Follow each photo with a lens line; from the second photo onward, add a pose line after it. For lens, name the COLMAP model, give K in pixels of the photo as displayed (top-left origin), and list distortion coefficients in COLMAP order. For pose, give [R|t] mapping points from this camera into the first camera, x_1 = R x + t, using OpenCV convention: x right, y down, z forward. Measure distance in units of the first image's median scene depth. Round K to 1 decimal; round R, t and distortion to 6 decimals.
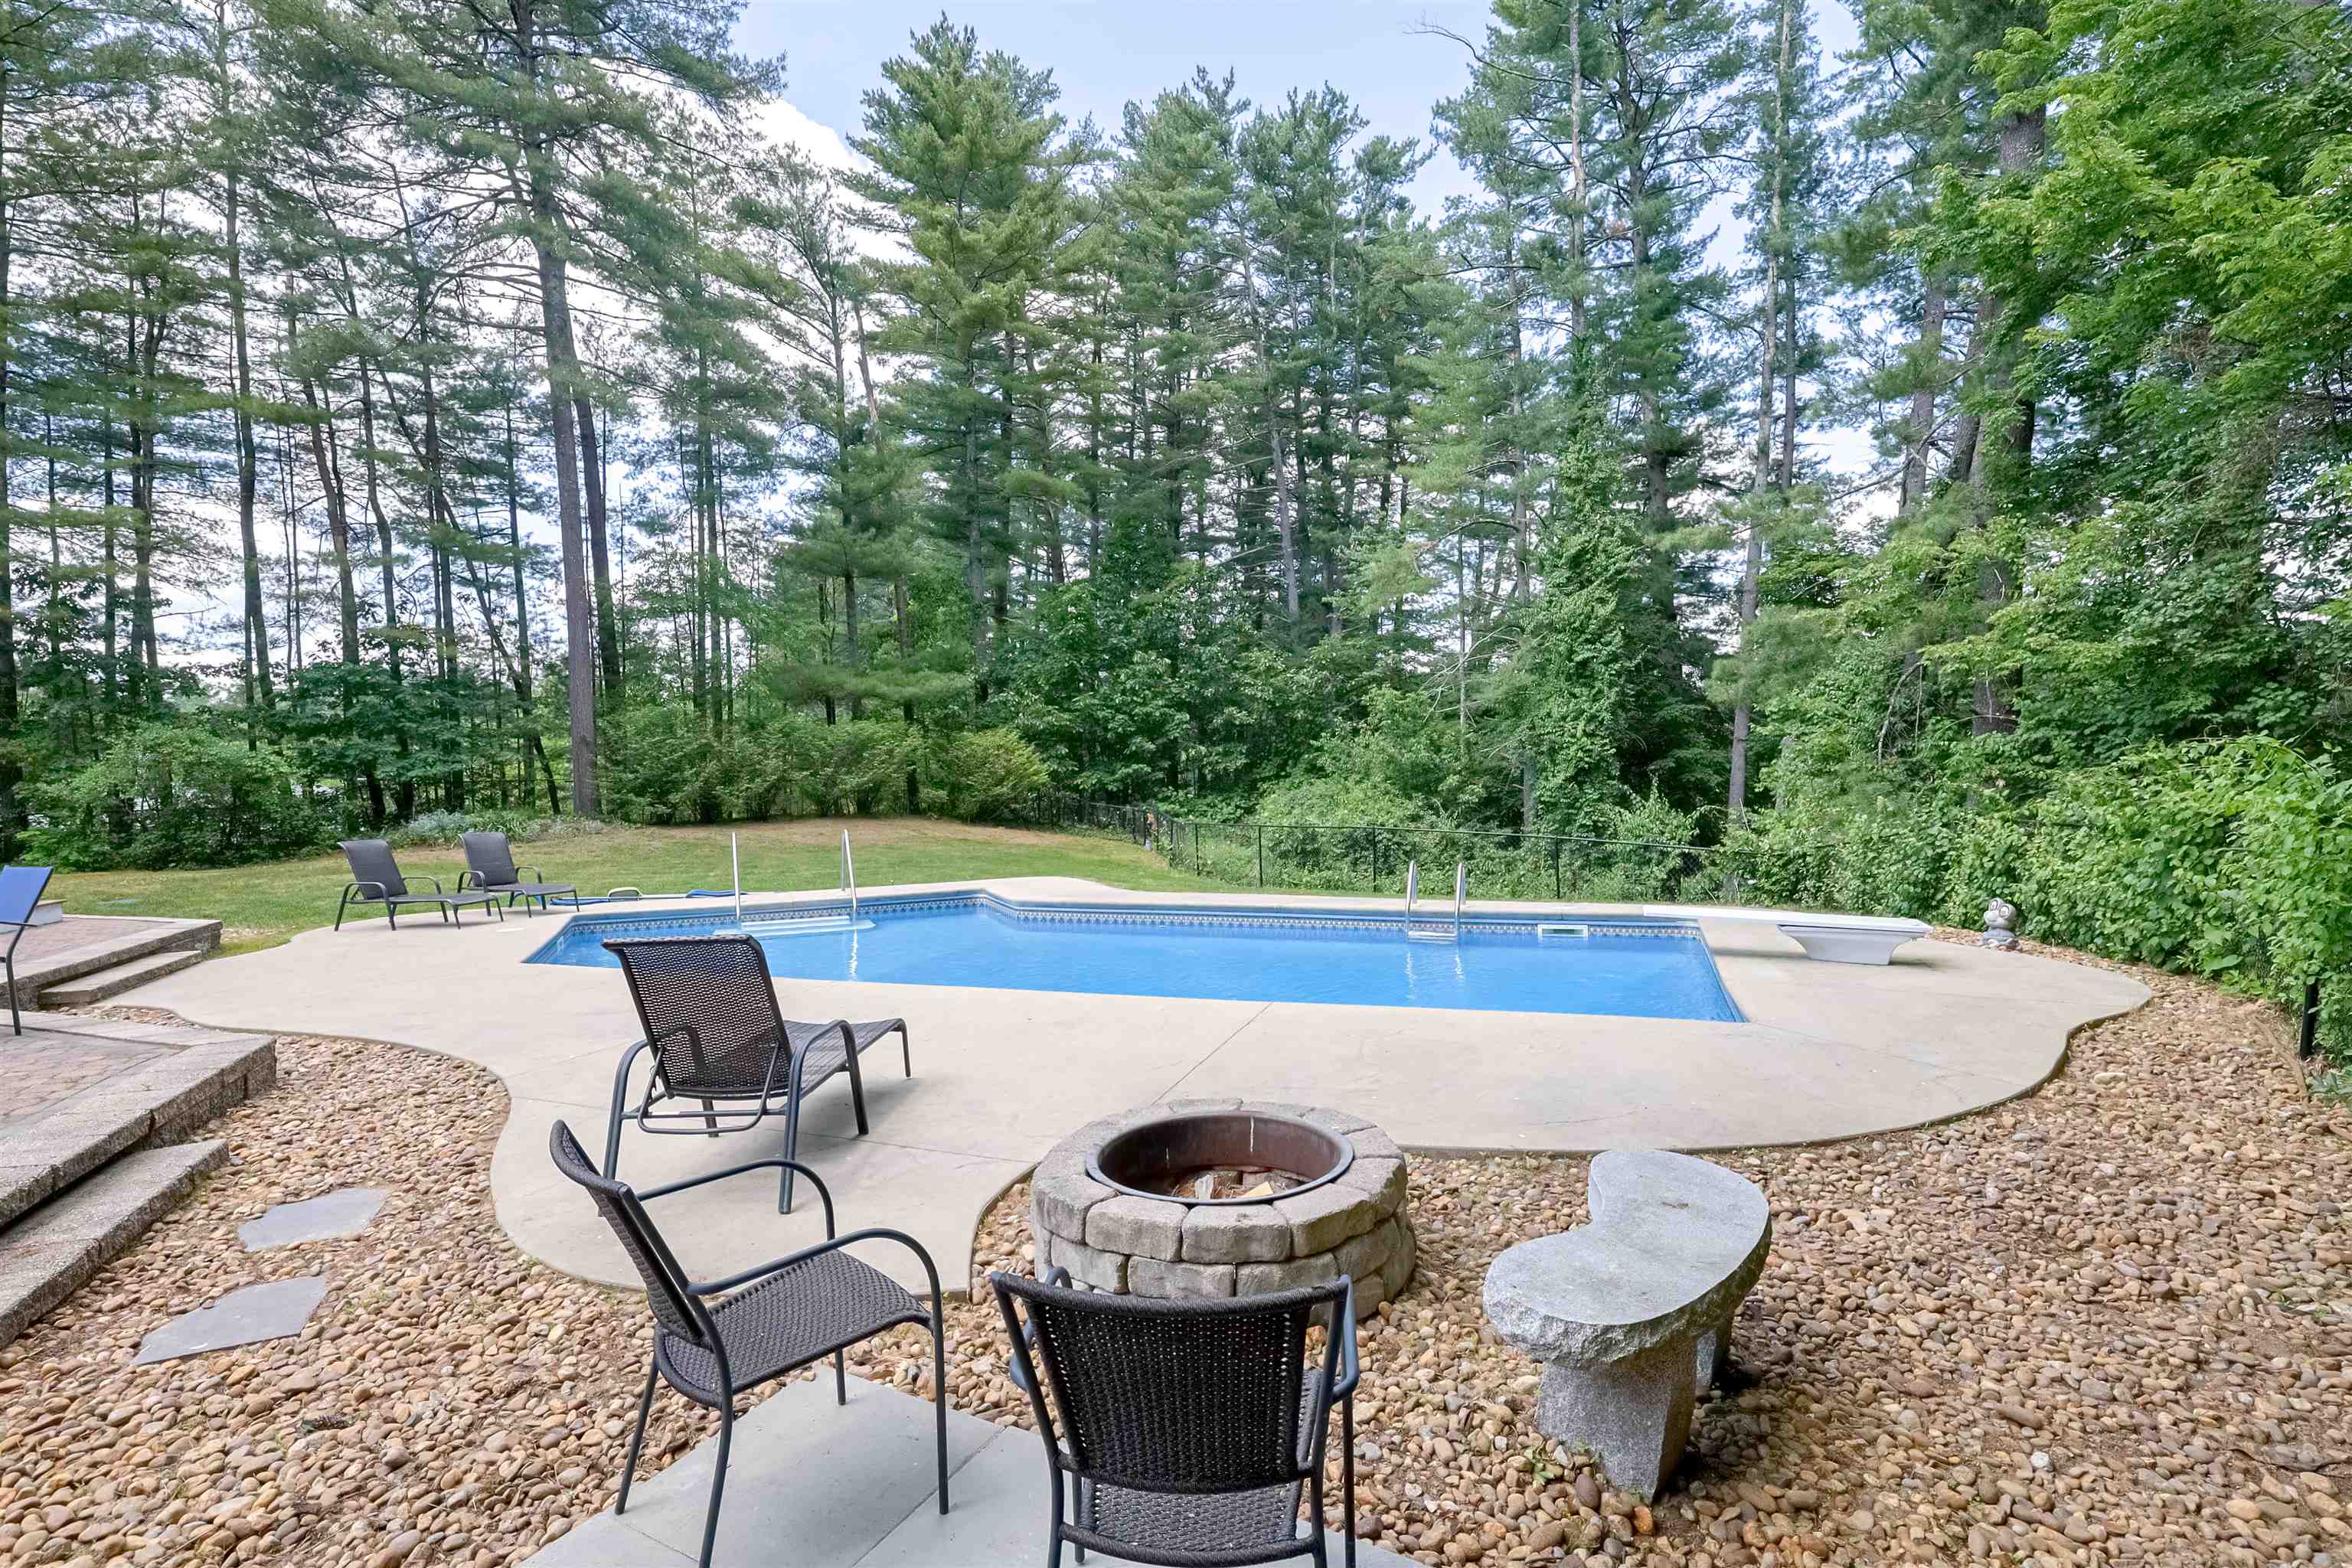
lens RADIAL K [[1069.8, 0, 1254.7], [0, 1069.8, 787.0], [0, 0, 1]] dist [0.001415, 0.000864]
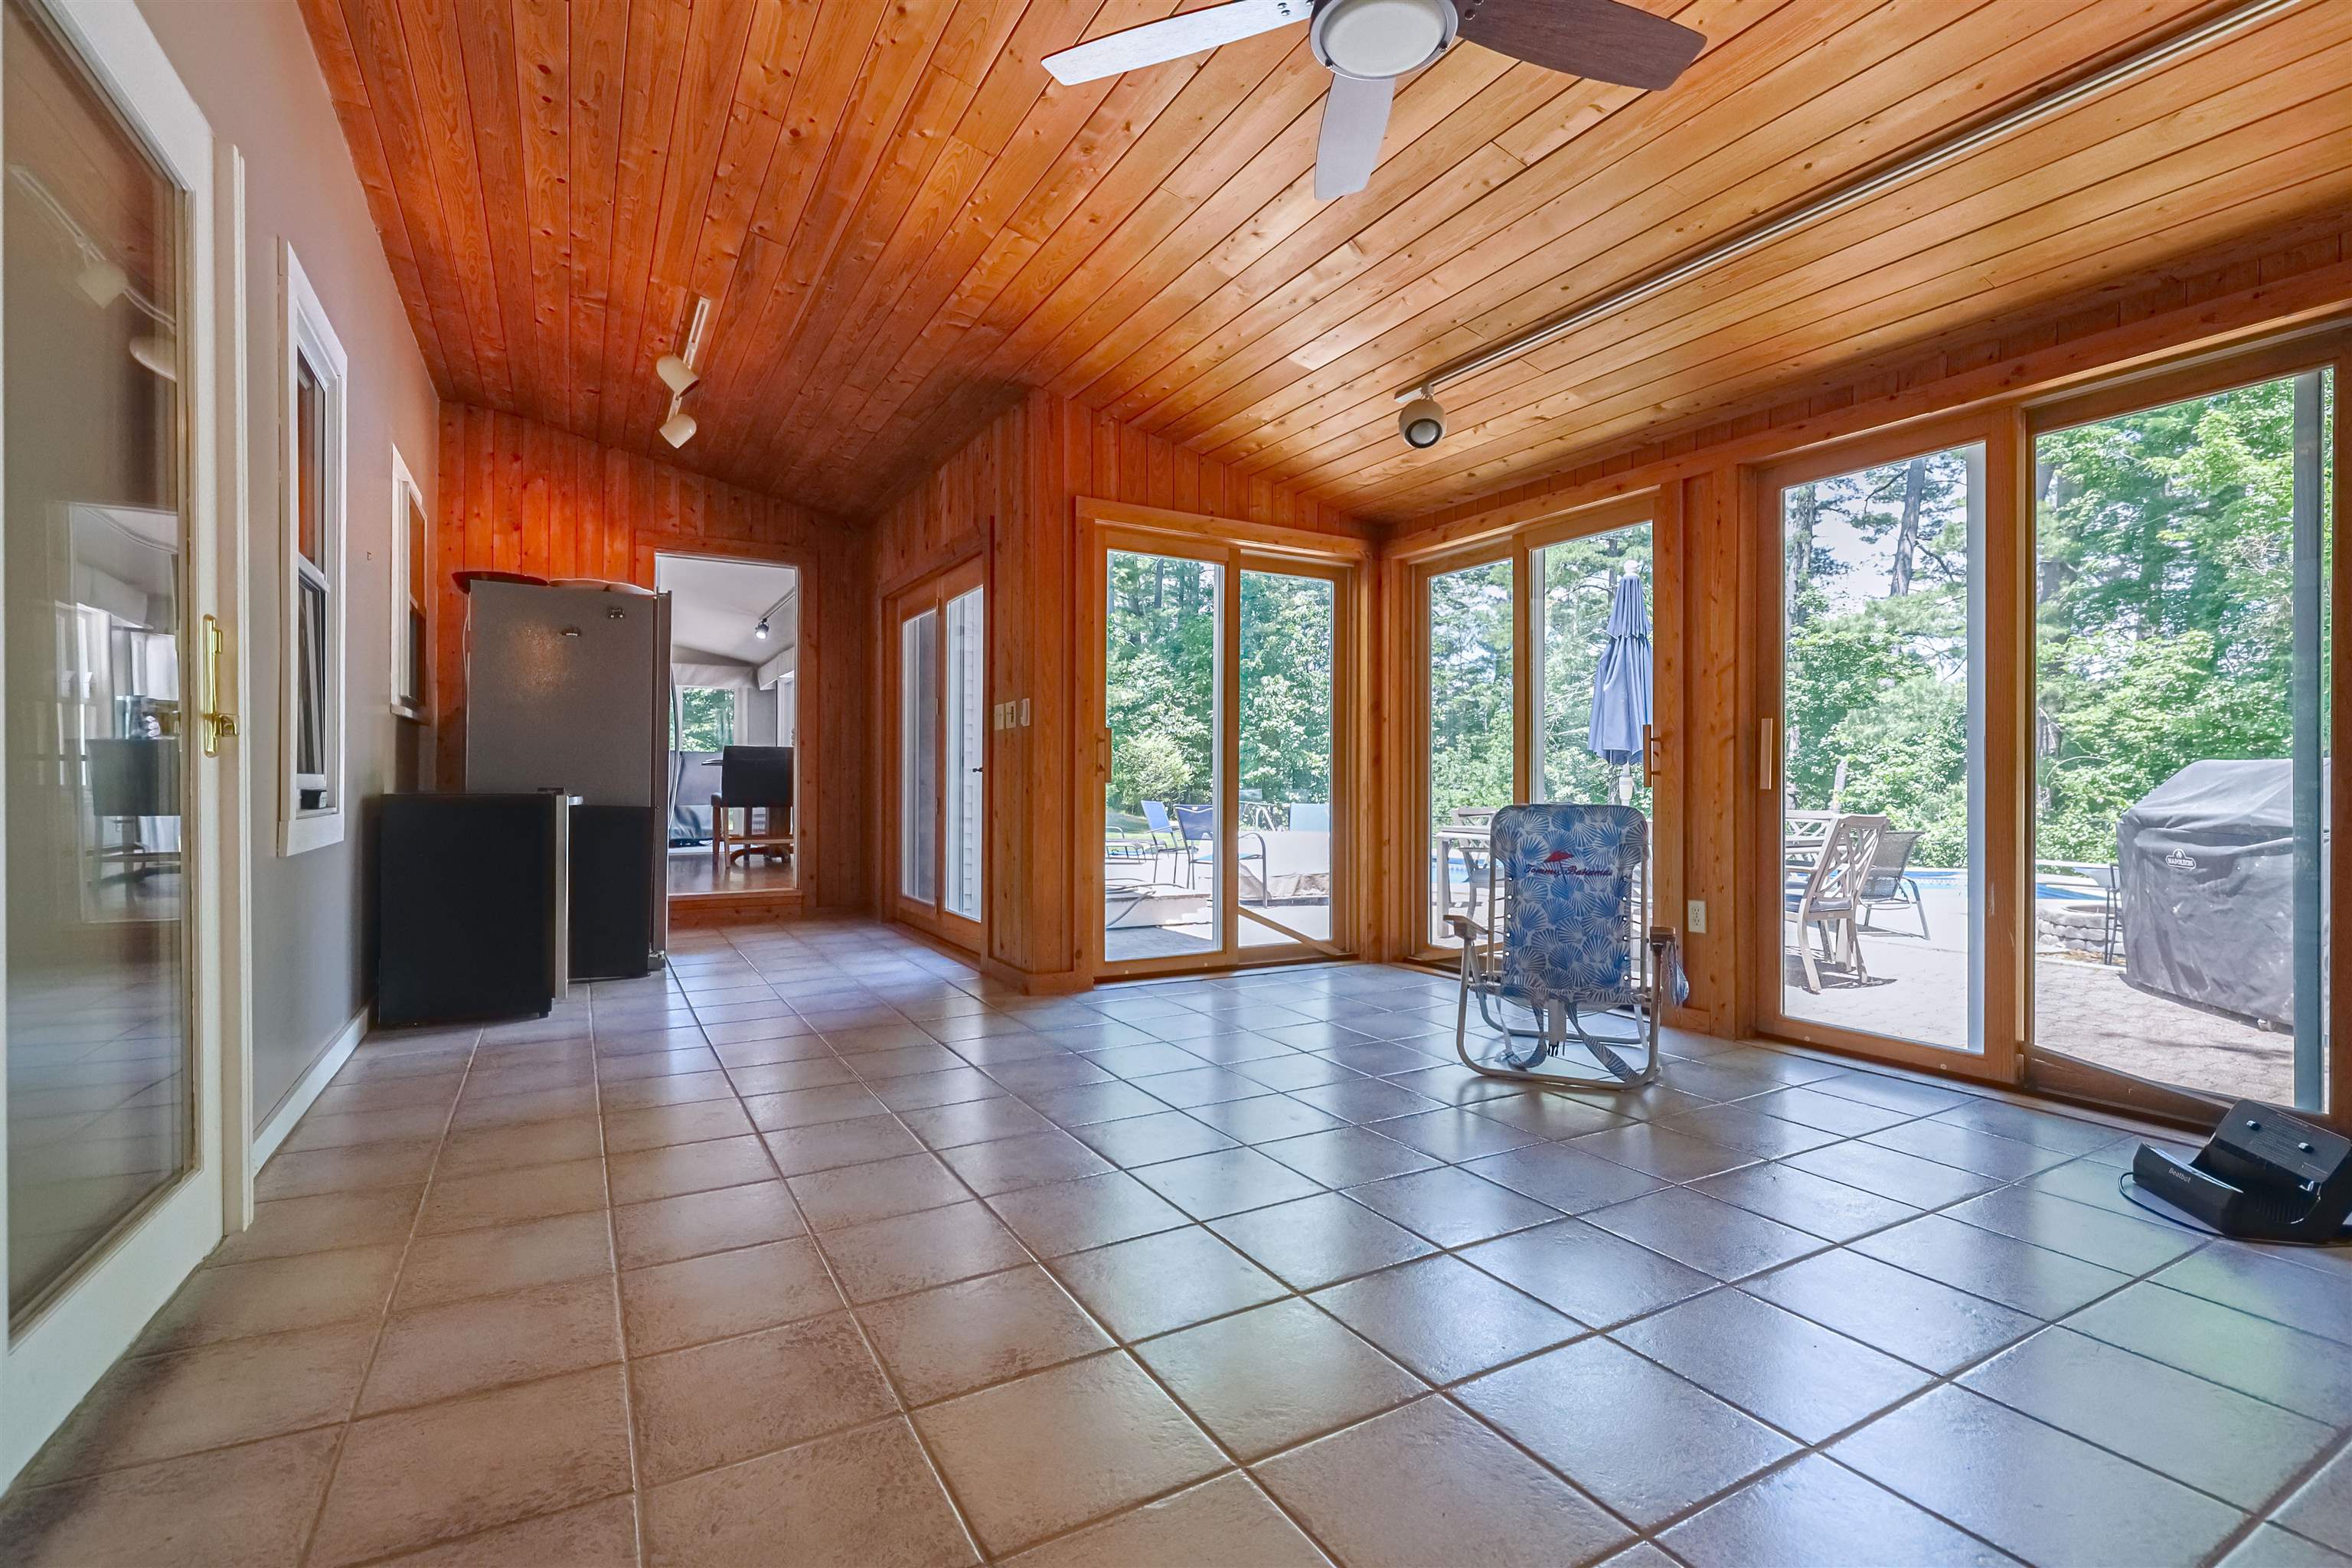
lens RADIAL K [[1069.8, 0, 1170.4], [0, 1069.8, 788.8], [0, 0, 1]] dist [0.001415, 0.000864]
pose [[0.995493, 0.034949, 0.088156, -0.341612], [-0.034780, 0.999389, -0.003452, 0.010039], [-0.088223, 0.000370, 0.996101, -0.191223]]
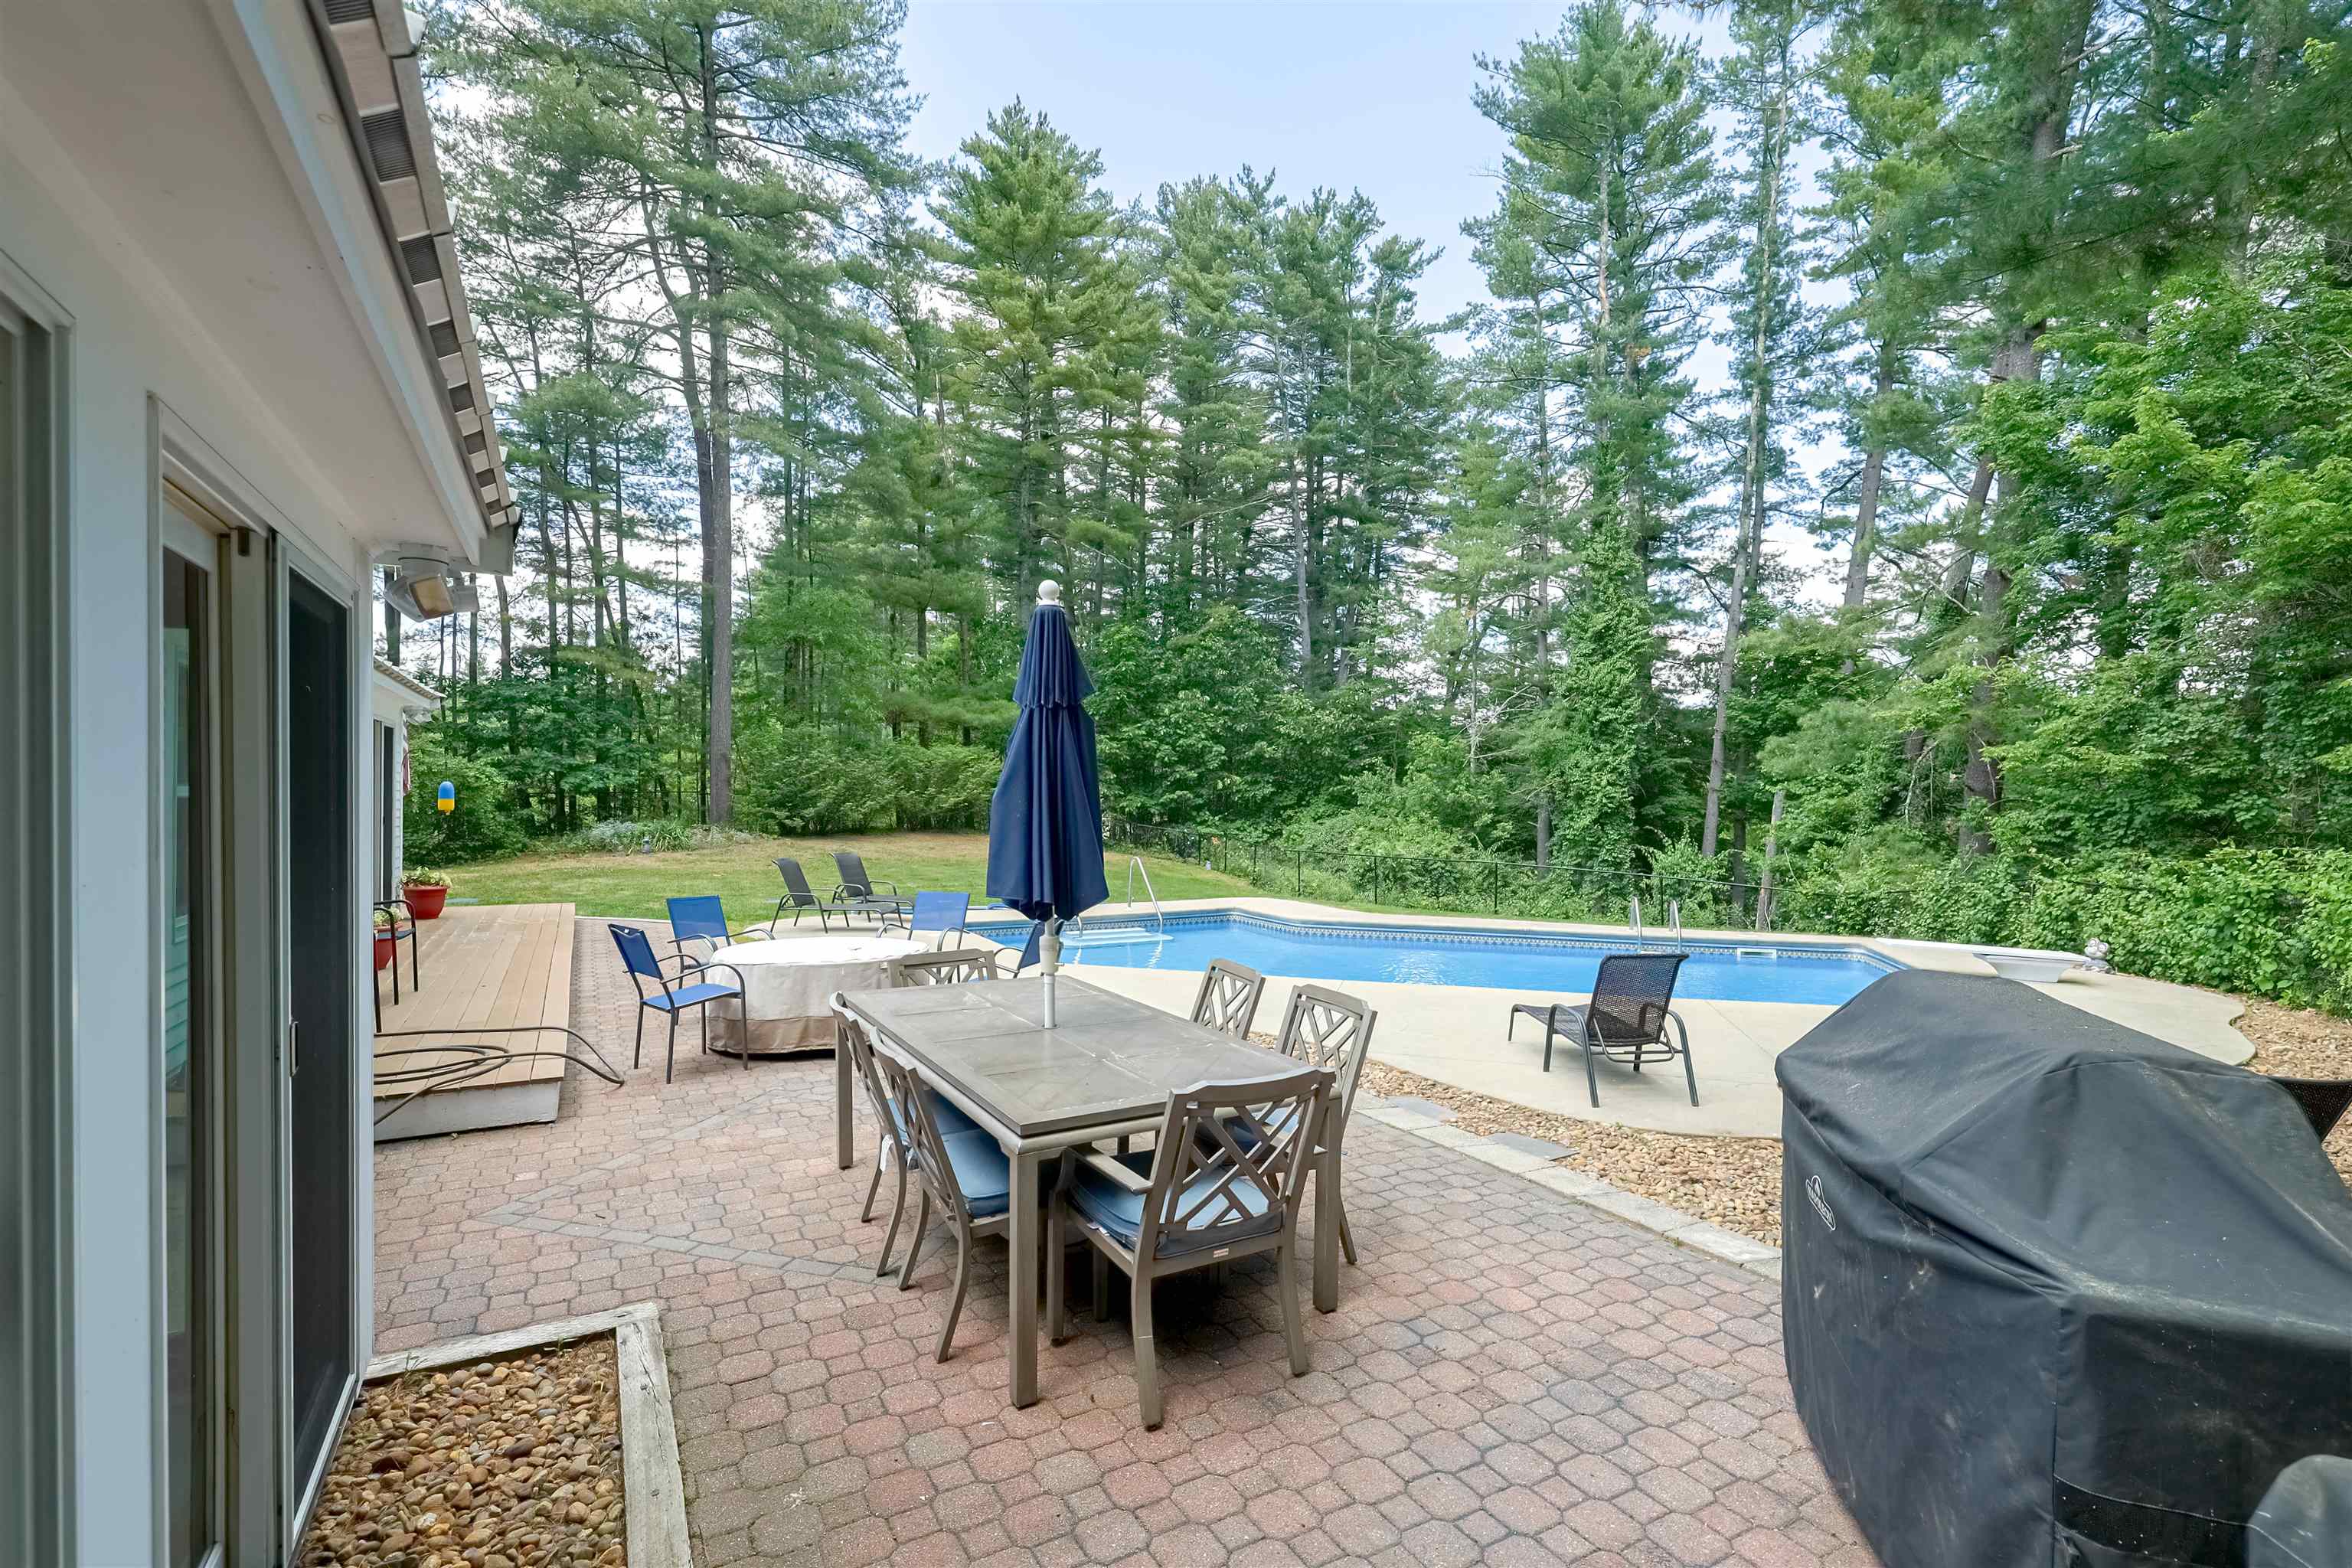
lens RADIAL K [[1069.8, 0, 1183.5], [0, 1069.8, 786.6], [0, 0, 1]] dist [0.001415, 0.000864]
pose [[0.995382, 0.034354, 0.089637, -0.220976], [-0.033553, 0.999383, -0.010428, -0.014974], [-0.089939, 0.007373, 0.995920, -0.111842]]
